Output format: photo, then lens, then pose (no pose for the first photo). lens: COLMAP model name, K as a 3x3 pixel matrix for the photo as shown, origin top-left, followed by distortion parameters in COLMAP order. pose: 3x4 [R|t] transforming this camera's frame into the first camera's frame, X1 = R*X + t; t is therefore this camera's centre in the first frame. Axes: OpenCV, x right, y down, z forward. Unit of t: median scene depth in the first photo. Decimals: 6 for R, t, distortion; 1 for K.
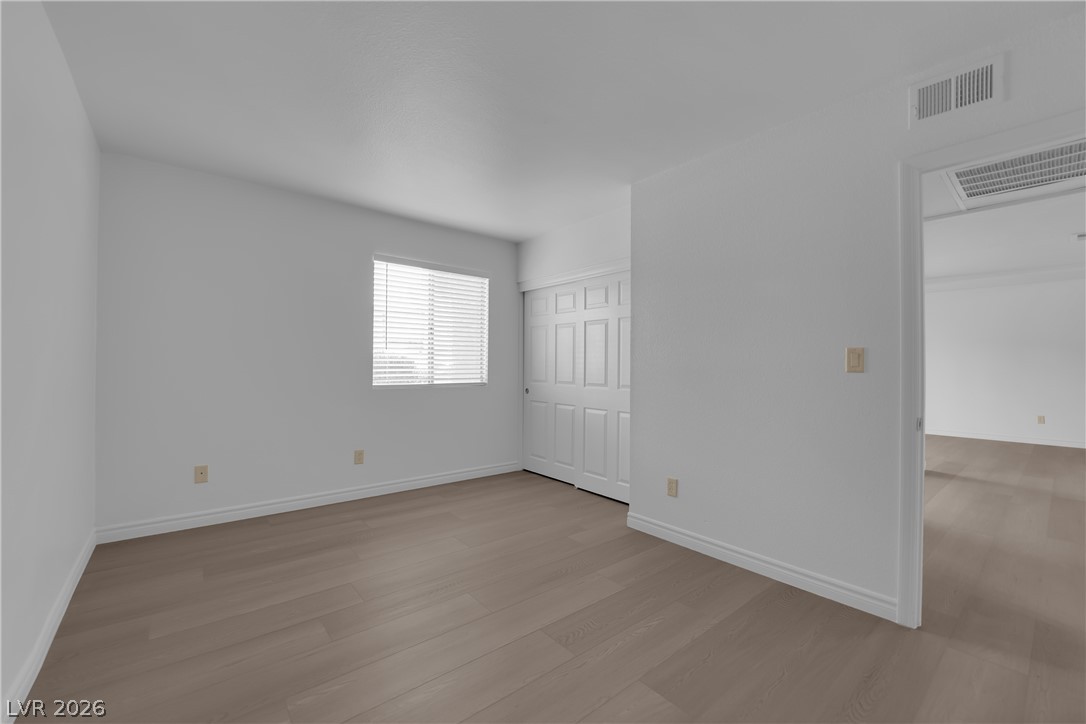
lens RADIAL K [[439.2, 0, 539.9], [0, 439.2, 362.7], [0, 0, 1]] dist [-0.013307, -0.000652]
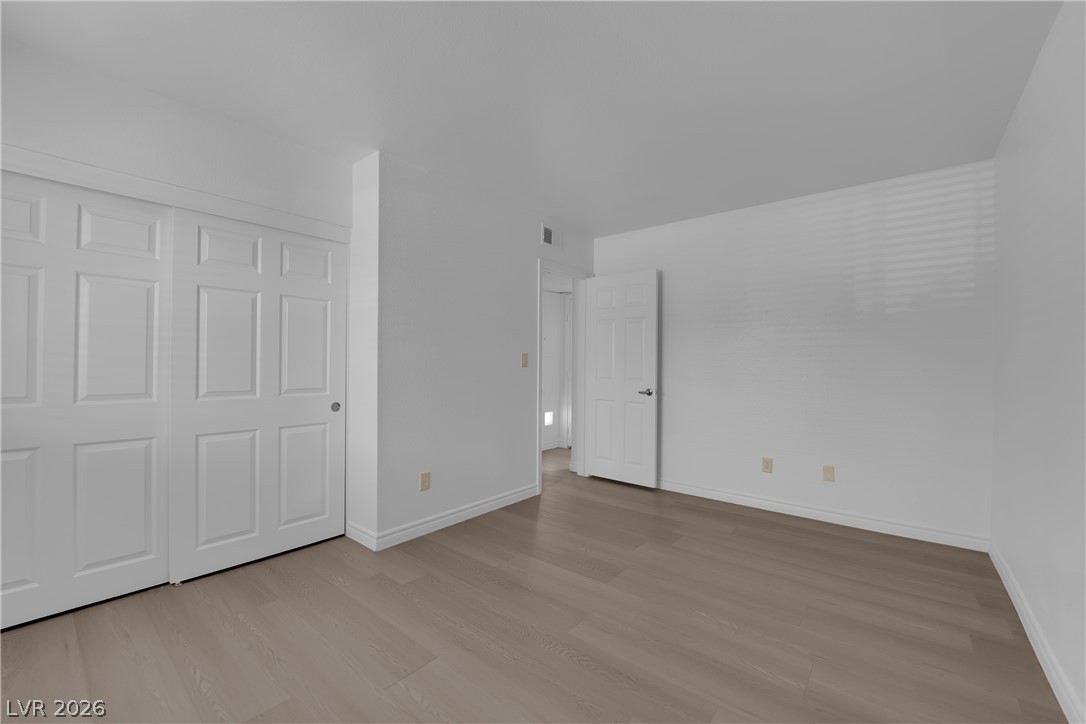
lens RADIAL K [[439.2, 0, 539.9], [0, 439.2, 362.7], [0, 0, 1]] dist [-0.013307, -0.000652]
pose [[-0.177437, -0.008681, 0.984094, -0.753525], [-0.010426, 0.999922, 0.006941, -0.004036], [-0.984077, -0.009029, -0.177514, 0.914090]]
